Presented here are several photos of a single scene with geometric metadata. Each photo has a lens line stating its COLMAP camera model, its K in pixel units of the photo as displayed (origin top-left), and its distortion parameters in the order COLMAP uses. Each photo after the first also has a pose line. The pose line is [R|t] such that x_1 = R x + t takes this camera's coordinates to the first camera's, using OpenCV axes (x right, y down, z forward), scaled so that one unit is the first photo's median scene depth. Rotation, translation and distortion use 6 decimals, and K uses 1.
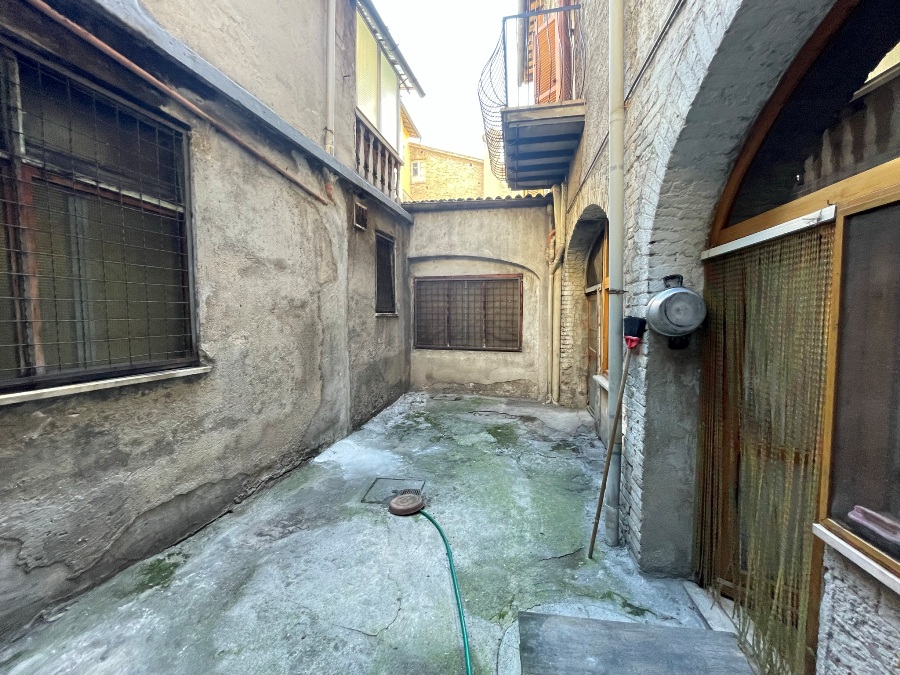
lens RADIAL K [[363.3, 0, 449.9], [0, 363.3, 338.1], [0, 0, 1]] dist [-0.001328, -0.000413]
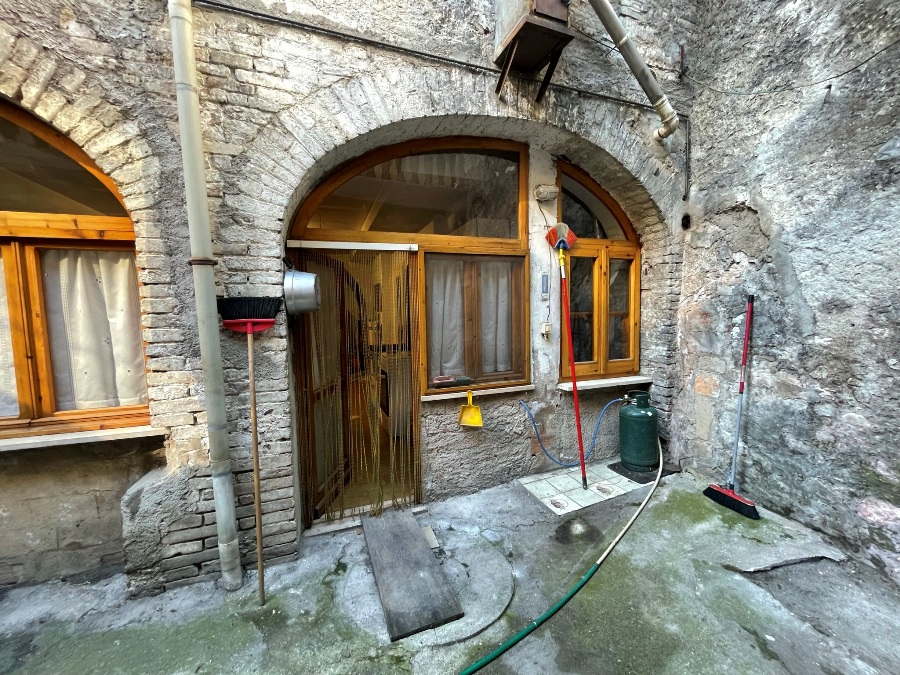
lens RADIAL K [[363.3, 0, 450.7], [0, 363.3, 334.1], [0, 0, 1]] dist [-0.001328, -0.000413]
pose [[-0.489420, -0.049304, 0.870653, -0.579016], [0.069793, 0.992983, 0.095464, -0.021406], [-0.869251, 0.107487, -0.482545, 1.210692]]
